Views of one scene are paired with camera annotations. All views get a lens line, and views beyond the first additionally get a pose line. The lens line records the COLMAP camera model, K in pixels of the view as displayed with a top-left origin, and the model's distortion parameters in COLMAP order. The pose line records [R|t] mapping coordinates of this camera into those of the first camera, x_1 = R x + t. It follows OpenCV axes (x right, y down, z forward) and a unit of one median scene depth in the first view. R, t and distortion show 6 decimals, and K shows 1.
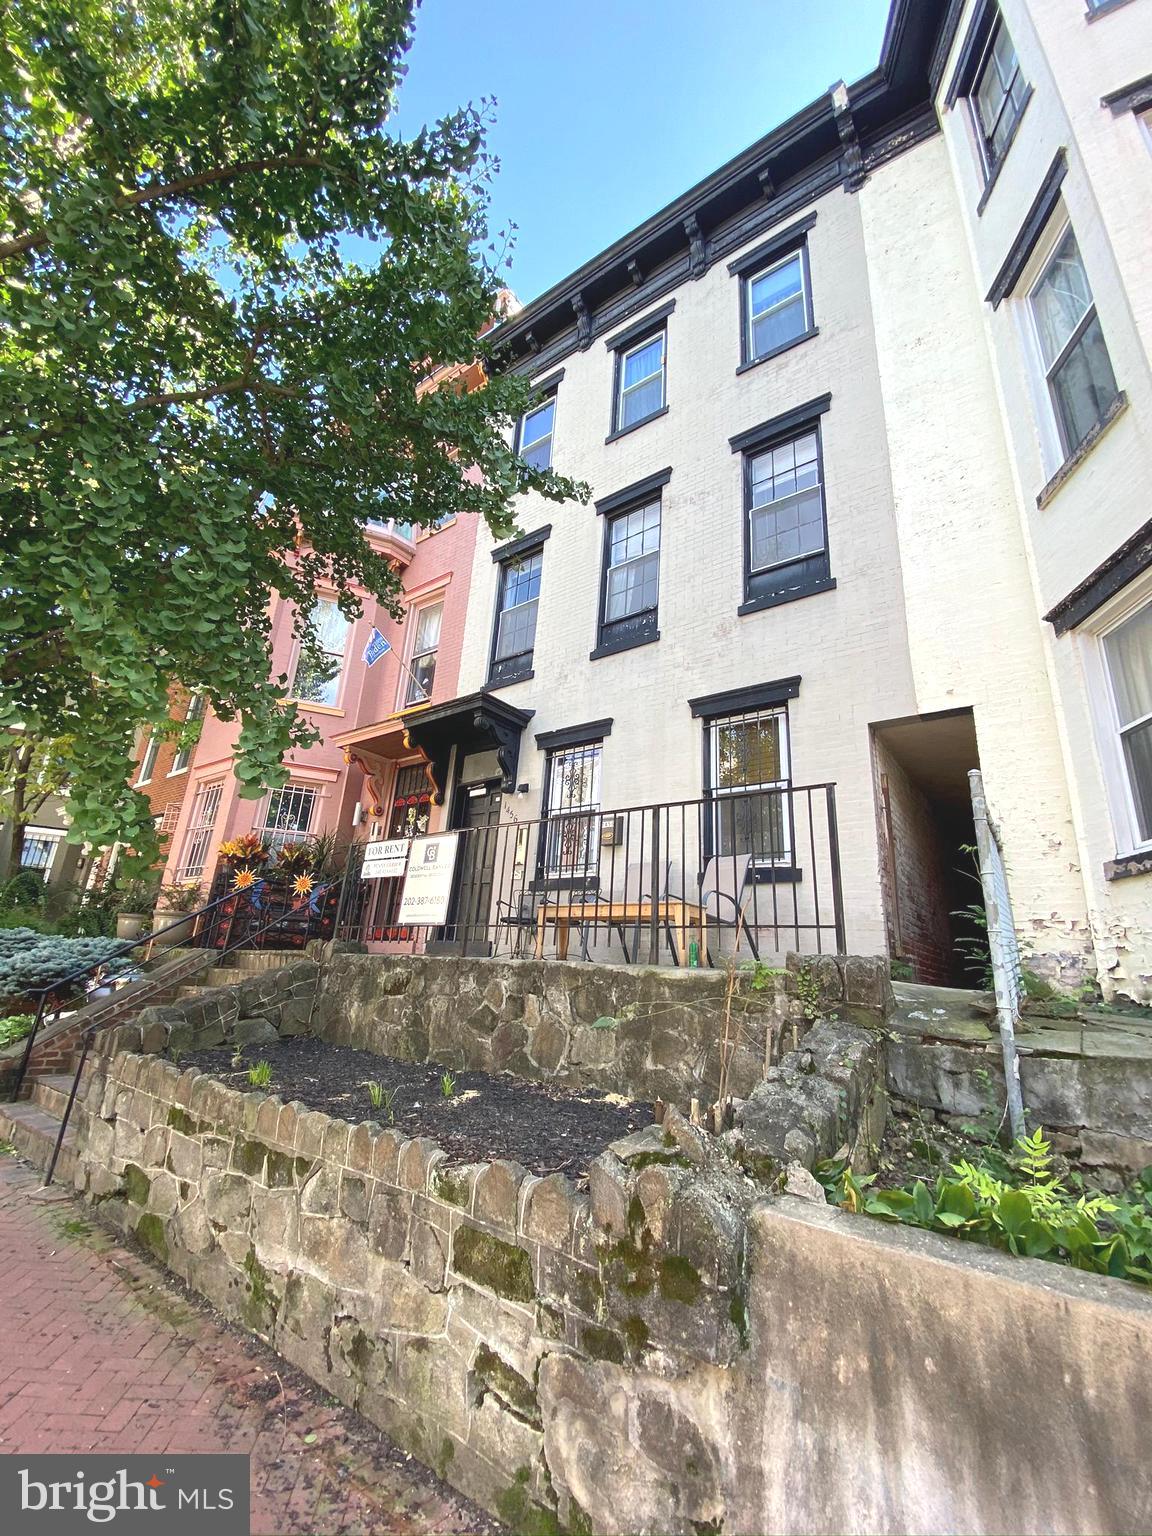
lens RADIAL K [[640.9, 0, 573.1], [0, 640.9, 761.9], [0, 0, 1]] dist [0.056012, -0.052425]
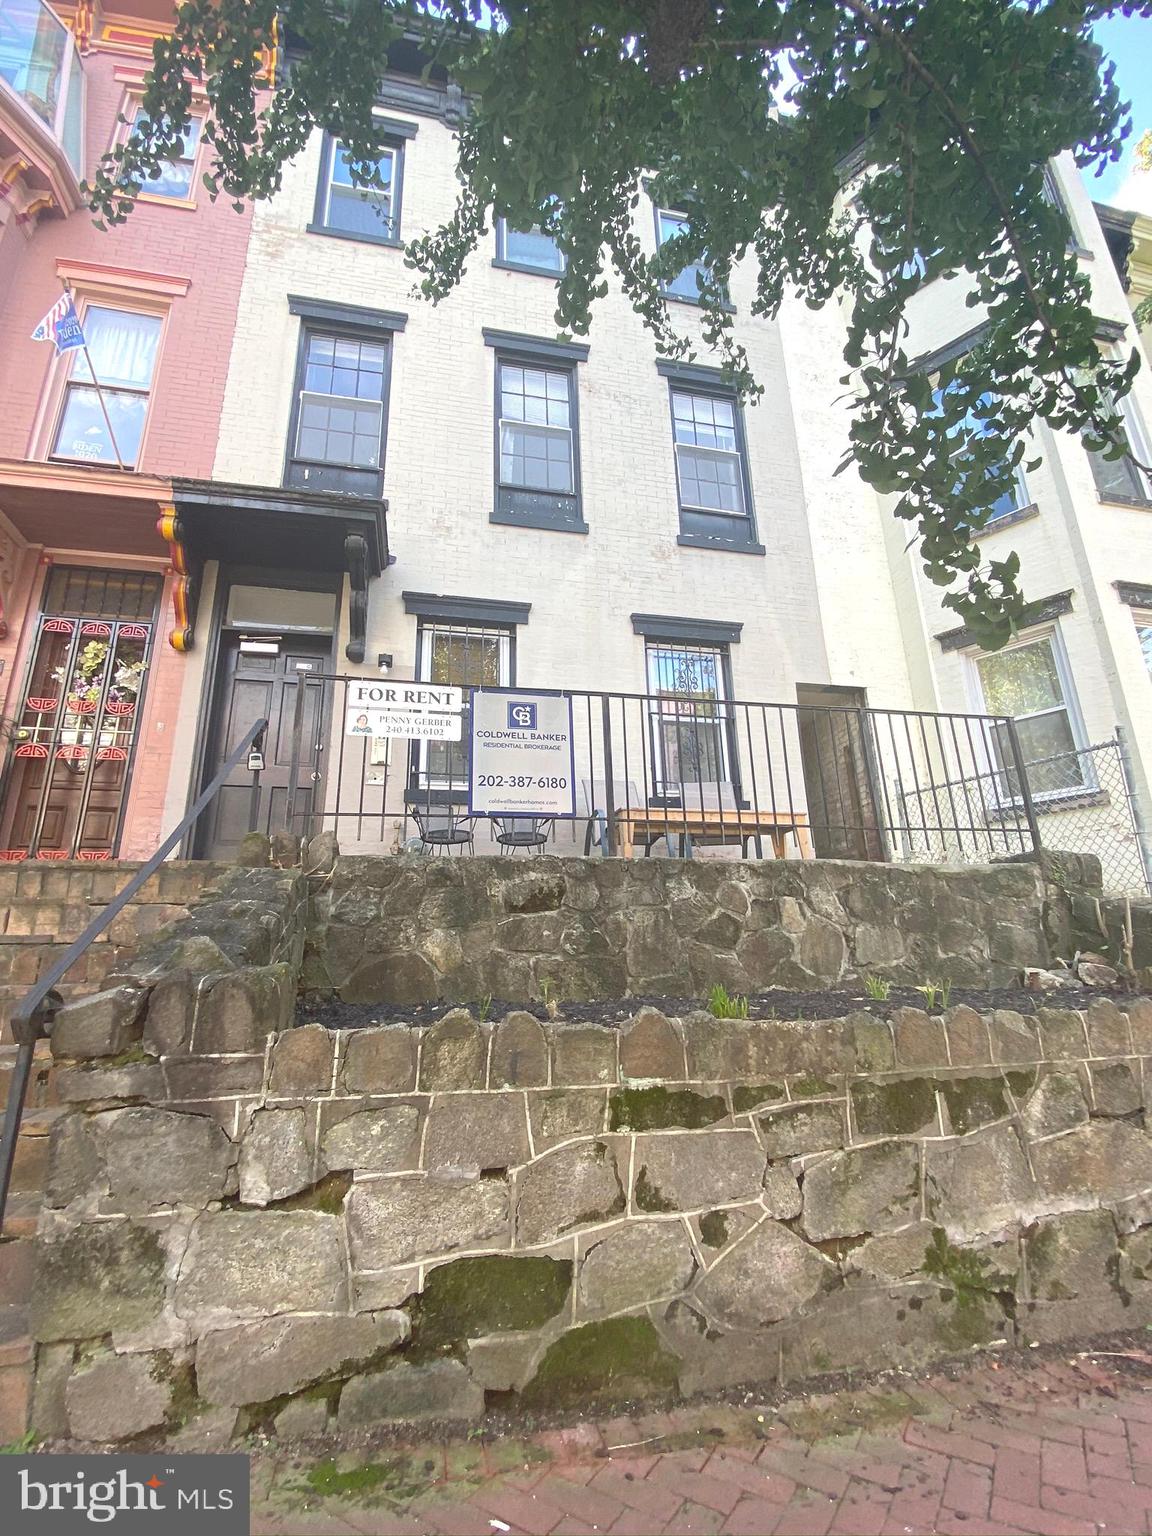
lens RADIAL K [[701.7, 0, 545.2], [0, 701.7, 768.6], [0, 0, 1]] dist [0.043450, -0.045671]
pose [[0.651152, 0.150458, 0.743884, -0.829529], [-0.186073, 0.981886, -0.035720, 0.244336], [-0.735784, -0.115158, 0.667353, 0.541492]]
